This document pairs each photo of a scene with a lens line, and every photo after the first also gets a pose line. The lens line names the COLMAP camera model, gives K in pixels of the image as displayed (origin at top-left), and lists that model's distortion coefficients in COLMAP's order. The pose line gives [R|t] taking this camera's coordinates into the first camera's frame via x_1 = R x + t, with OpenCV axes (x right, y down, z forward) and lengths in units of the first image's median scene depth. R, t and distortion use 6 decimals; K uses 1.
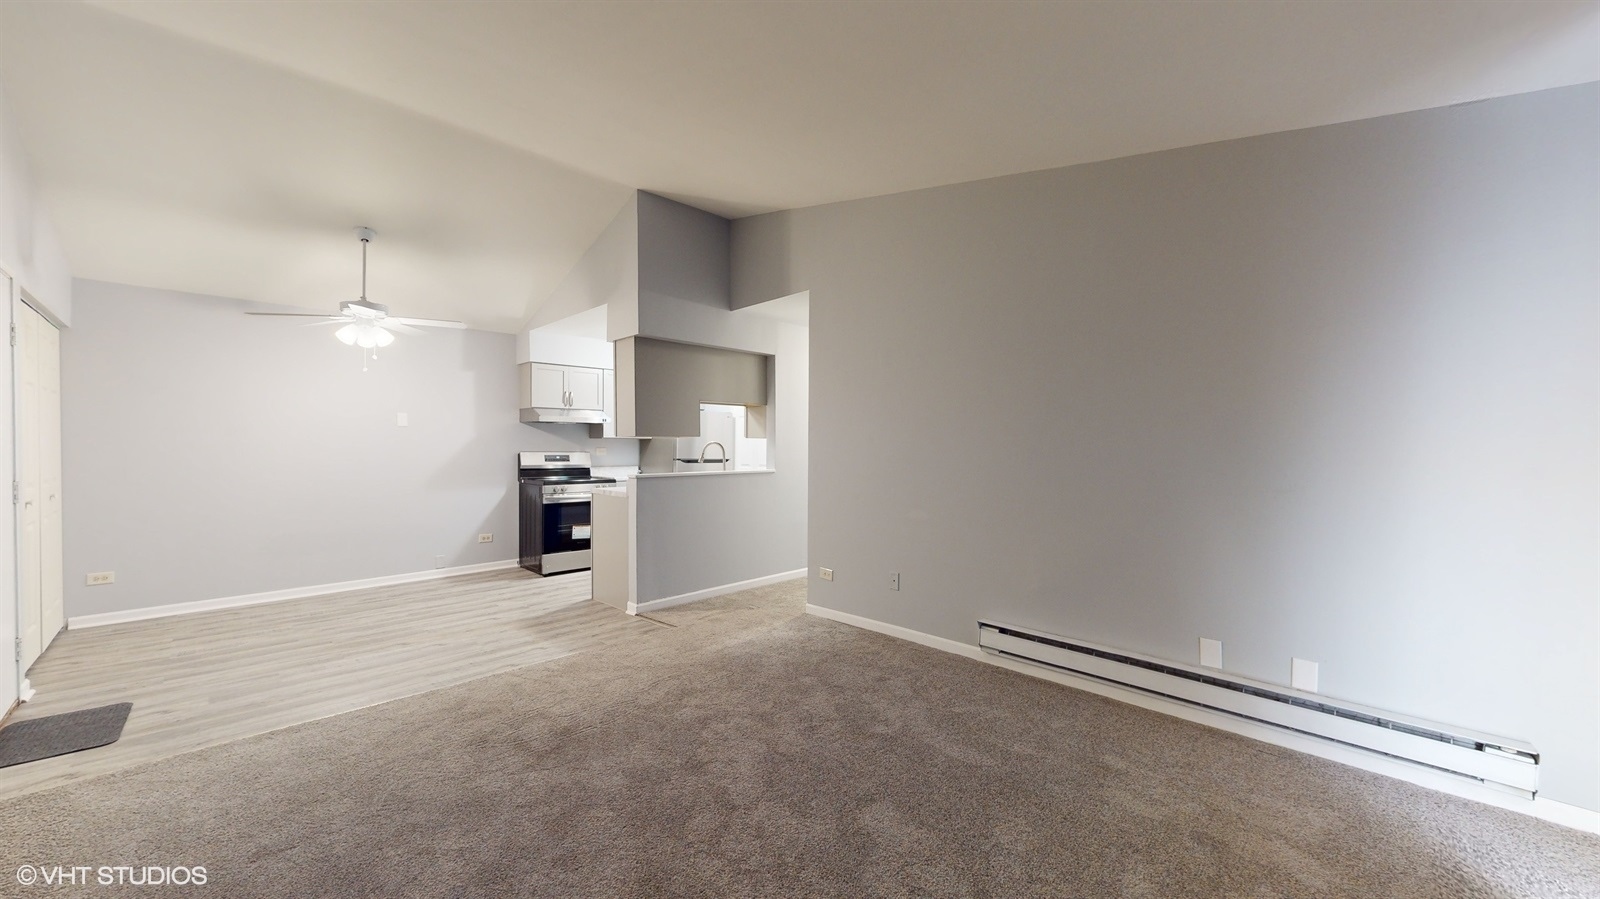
lens RADIAL K [[590.0, 0, 797.7], [0, 590.0, 447.1], [0, 0, 1]] dist [0.000759, -0.000188]
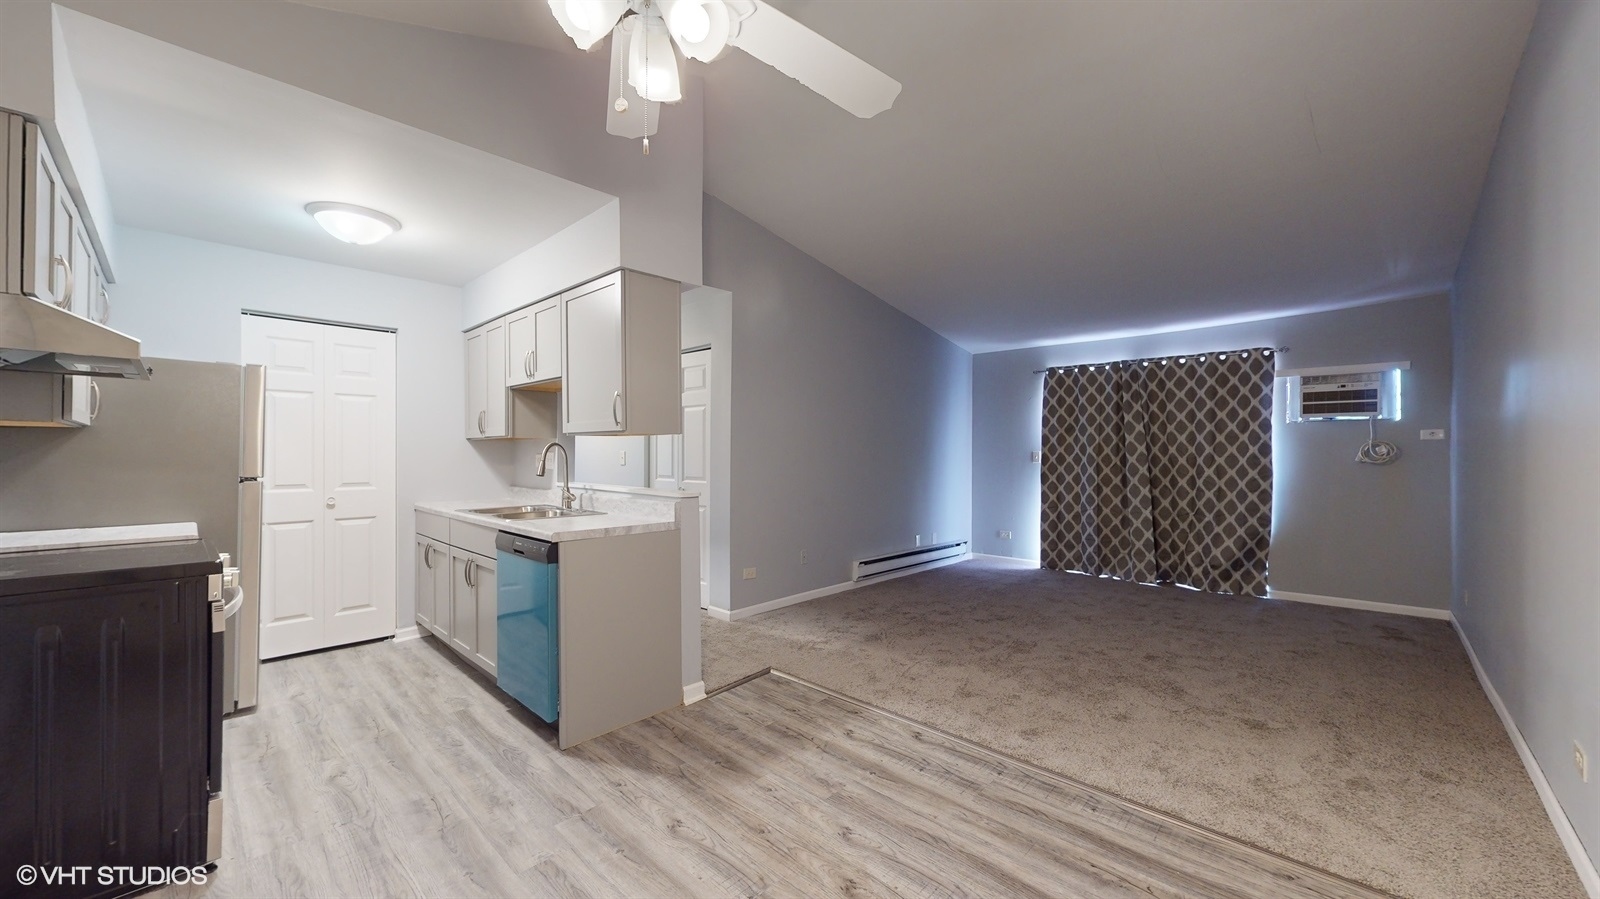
lens RADIAL K [[590.0, 0, 798.5], [0, 590.0, 438.8], [0, 0, 1]] dist [0.000759, -0.000188]
pose [[-0.016250, 0.022421, 0.999617, -1.035259], [0.001362, 0.999748, -0.022402, 0.000123], [-0.999867, 0.000997, -0.016277, 0.961836]]
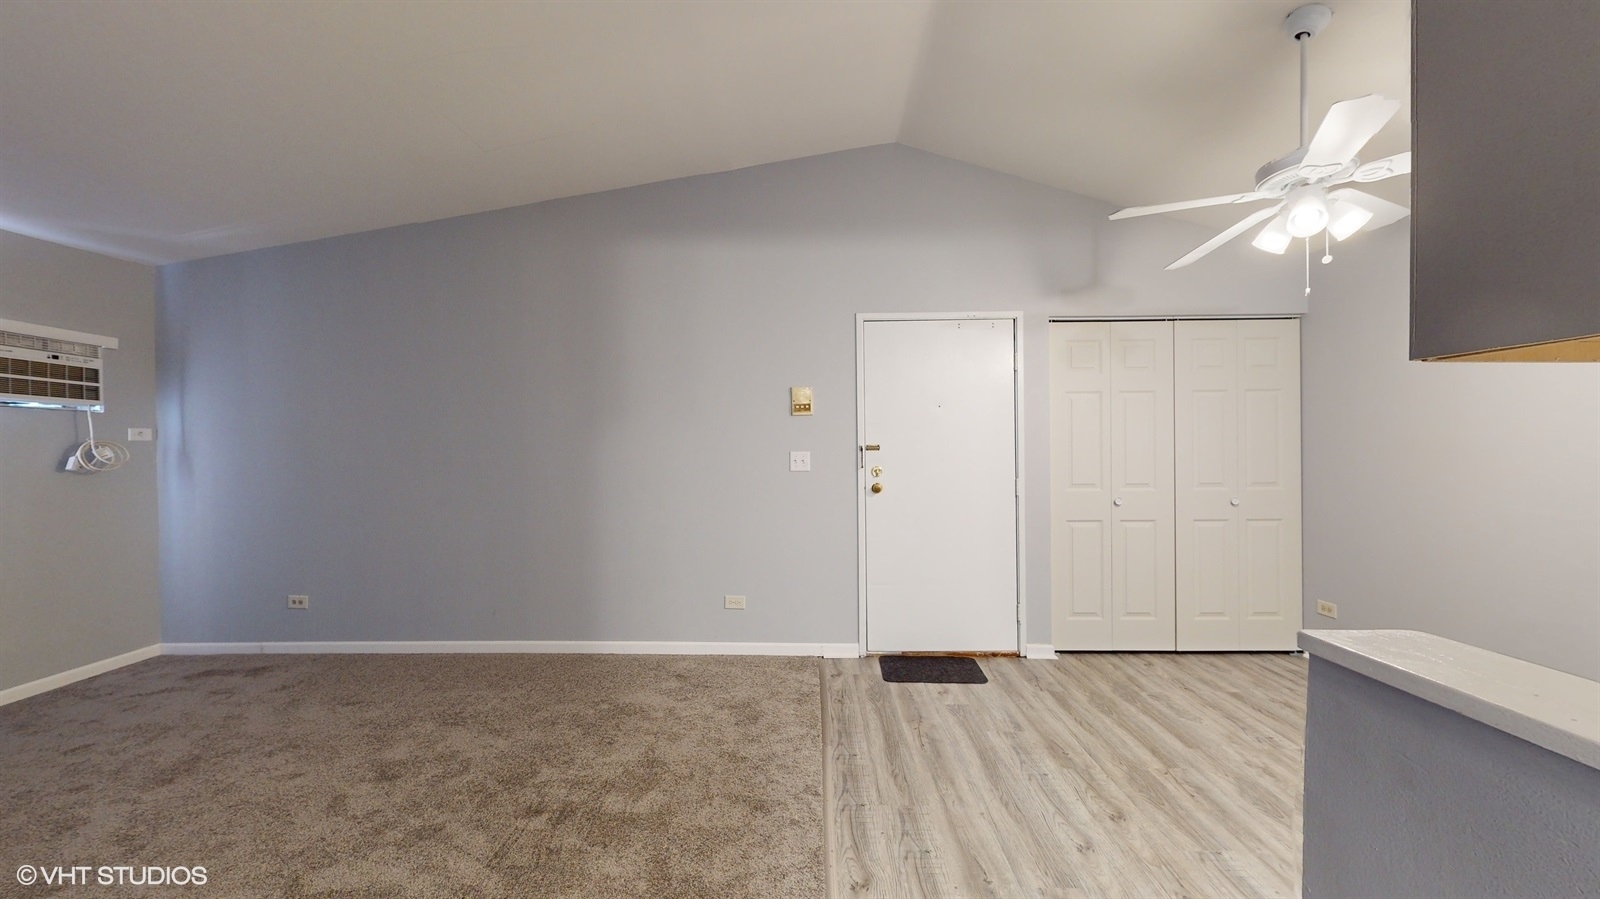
lens RADIAL K [[590.0, 0, 802.0], [0, 590.0, 453.8], [0, 0, 1]] dist [0.000759, -0.000188]
pose [[-0.723630, 0.004406, -0.690174, -0.083692], [0.004358, 0.999989, 0.001813, 0.000941], [0.690174, -0.001696, -0.723641, 1.095216]]
